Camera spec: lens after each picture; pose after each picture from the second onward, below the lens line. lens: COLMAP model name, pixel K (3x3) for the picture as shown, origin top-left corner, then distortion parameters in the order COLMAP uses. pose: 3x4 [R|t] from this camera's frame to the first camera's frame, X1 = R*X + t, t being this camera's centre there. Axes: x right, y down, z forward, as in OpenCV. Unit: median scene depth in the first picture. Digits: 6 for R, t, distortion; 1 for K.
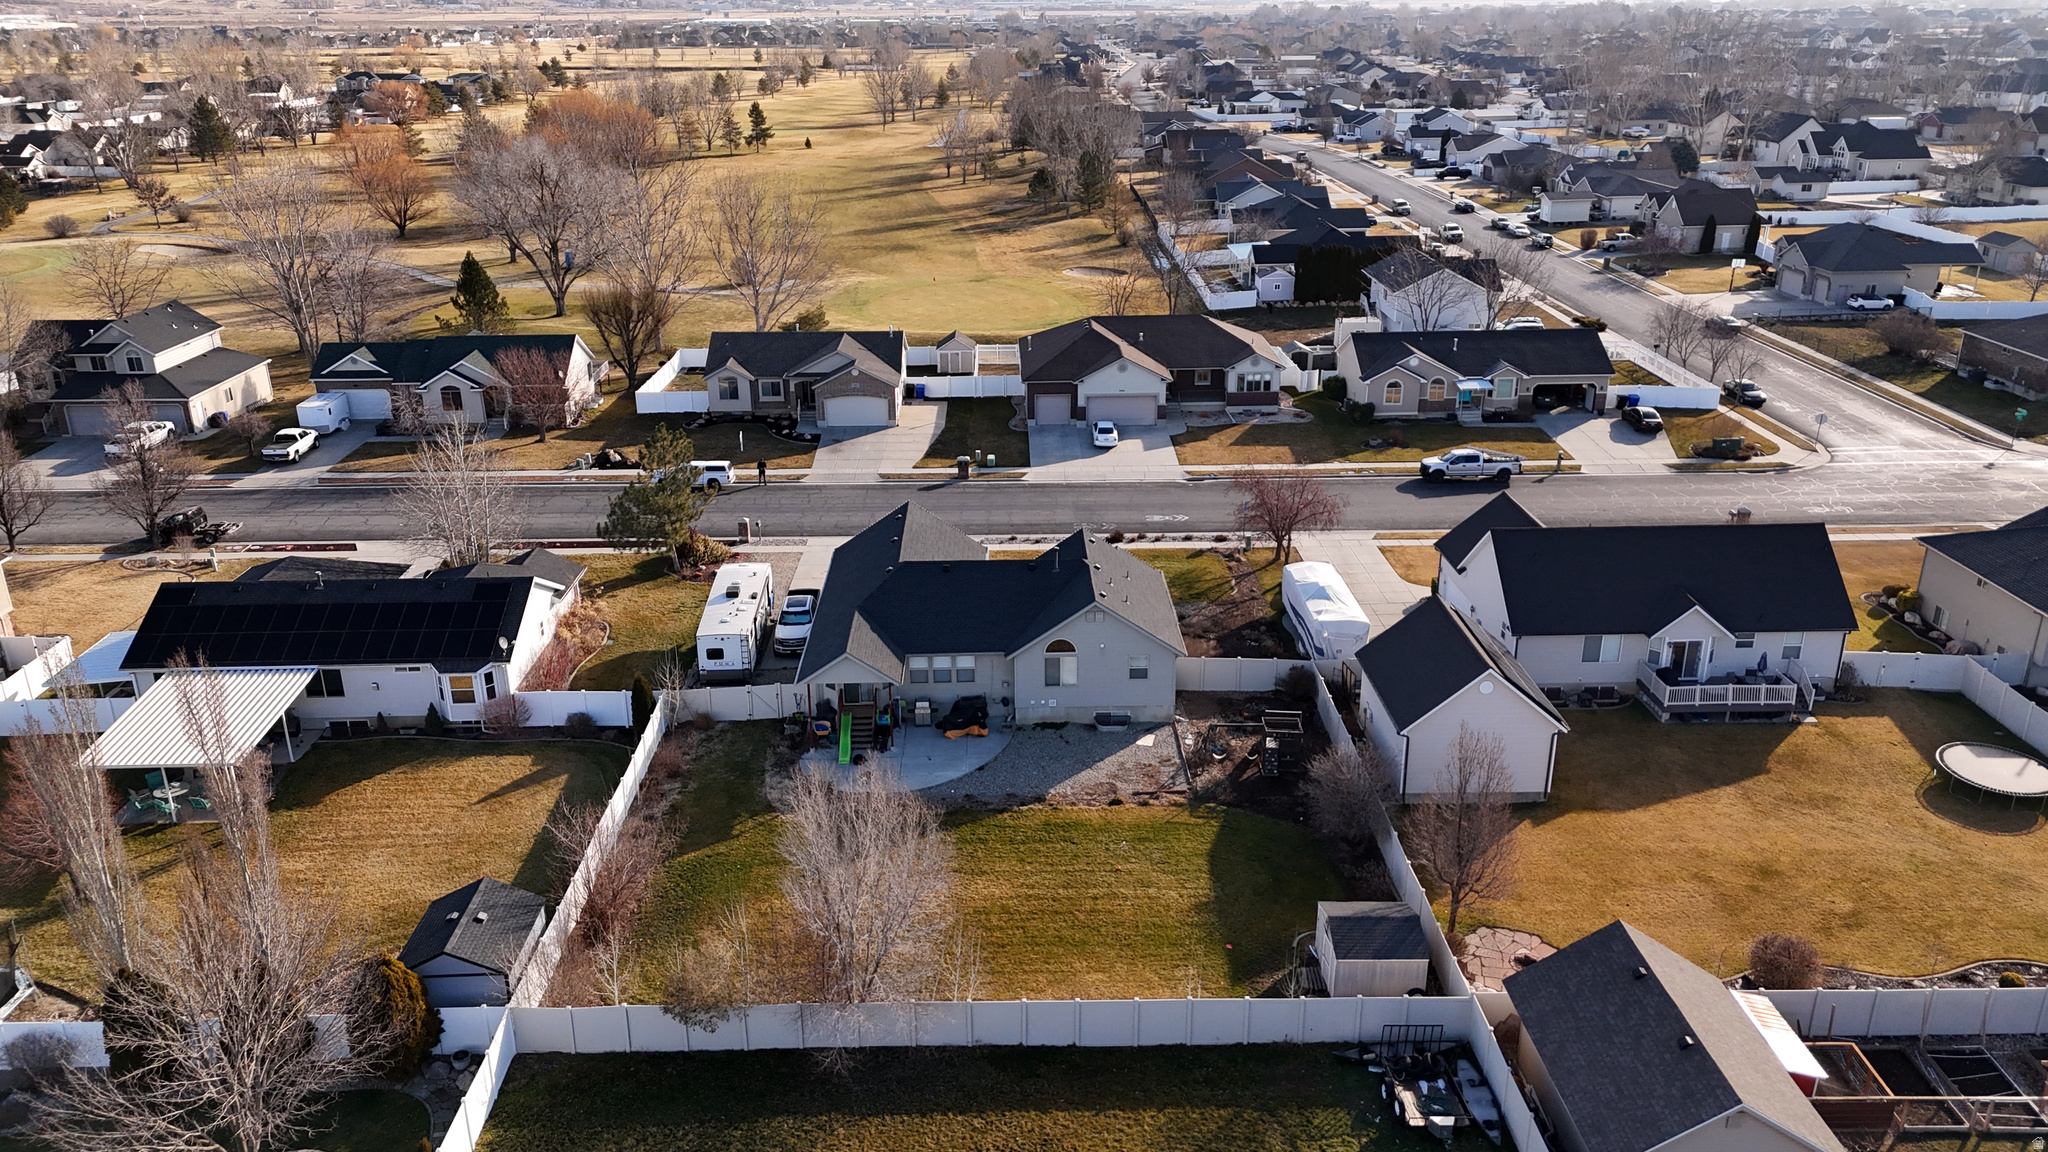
lens RADIAL K [[1483.7, 0, 1026.5], [0, 1483.7, 592.4], [0, 0, 1]] dist [0.037227, -0.021902]
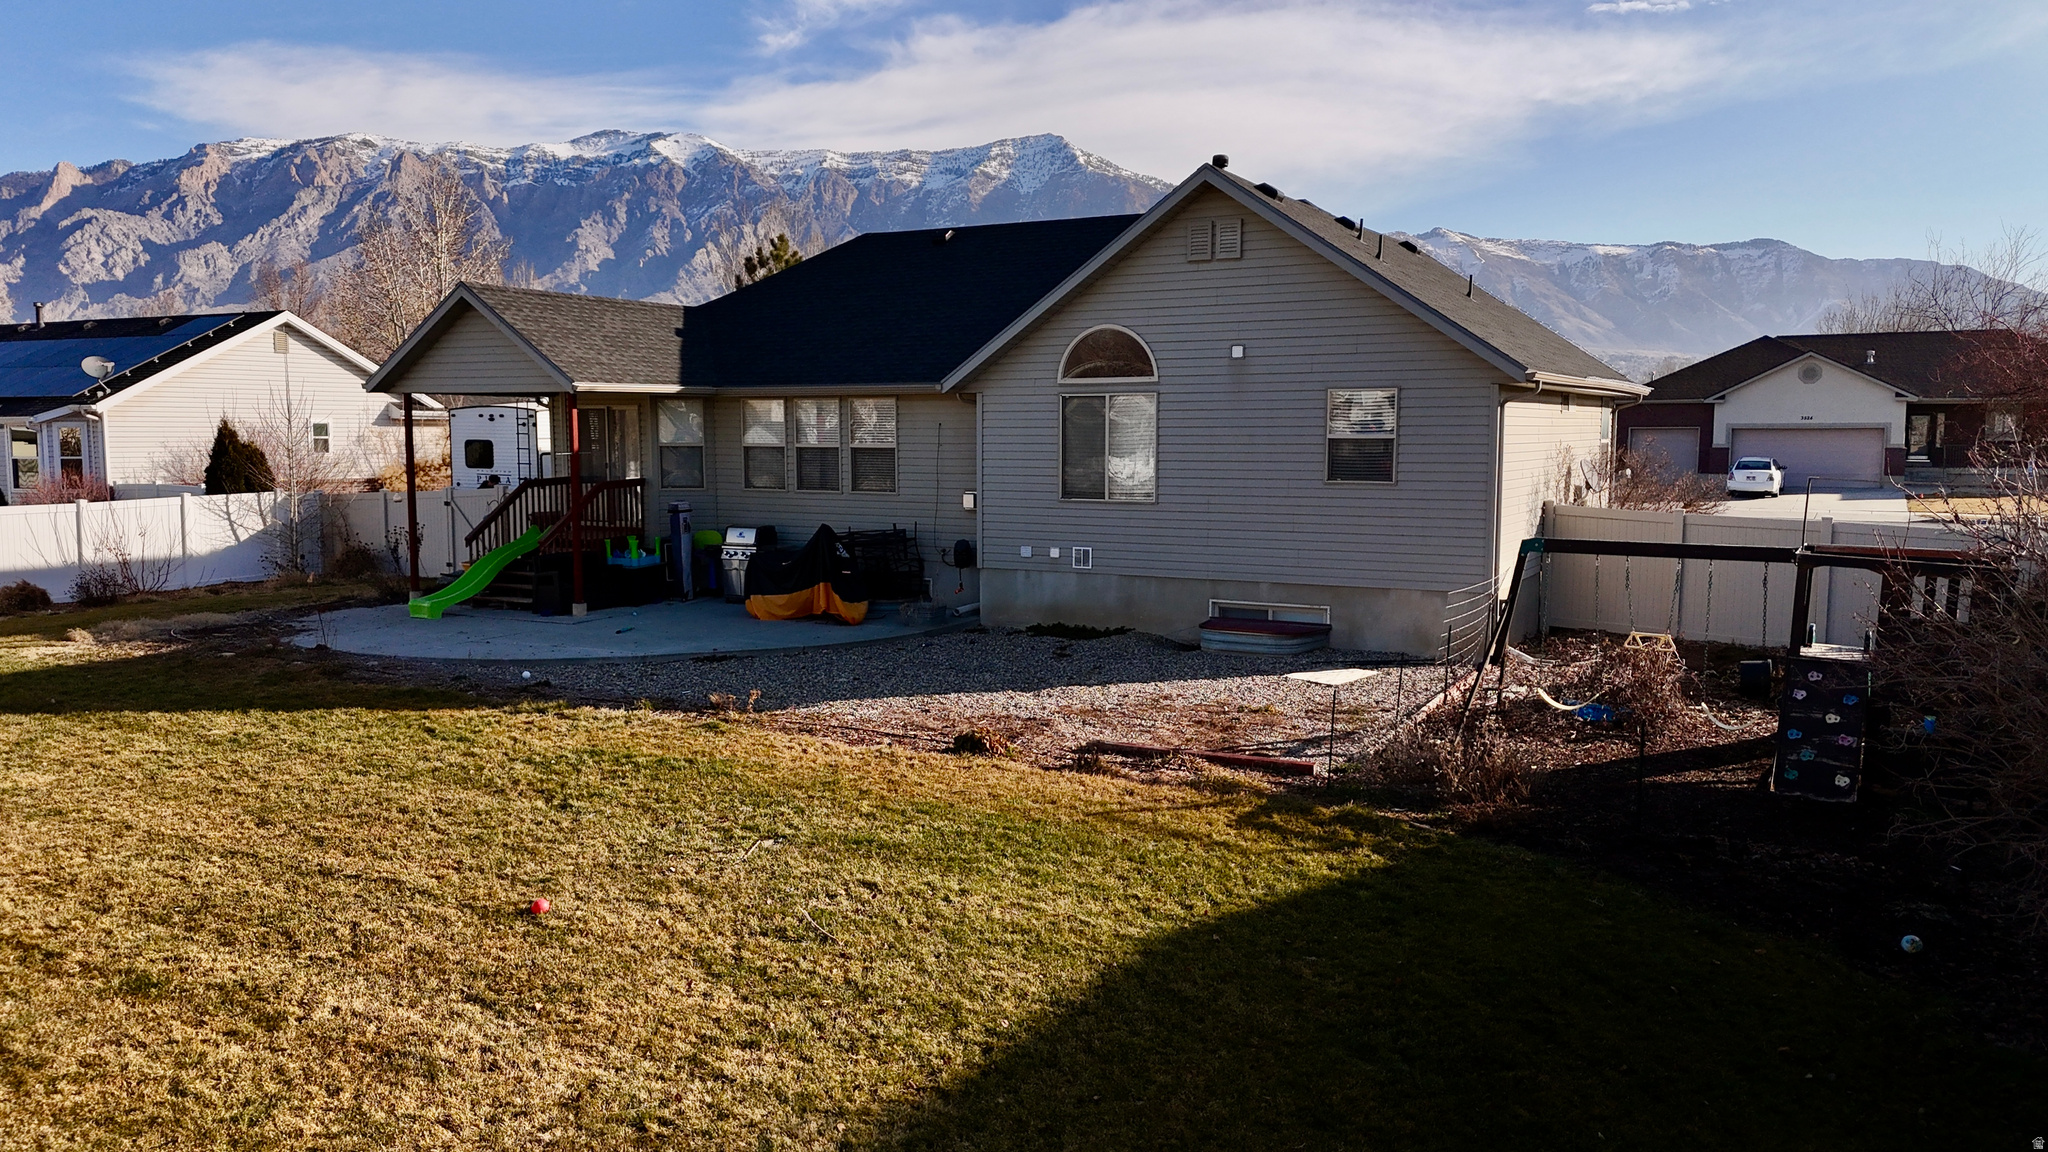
lens RADIAL K [[1483.7, 0, 1026.8], [0, 1483.7, 572.5], [0, 0, 1]] dist [0.037227, -0.021902]
pose [[0.861338, 0.053813, -0.505175, 0.091673], [-0.191515, 0.955407, -0.224766, 0.083975], [0.470552, 0.290348, 0.833234, 0.417678]]
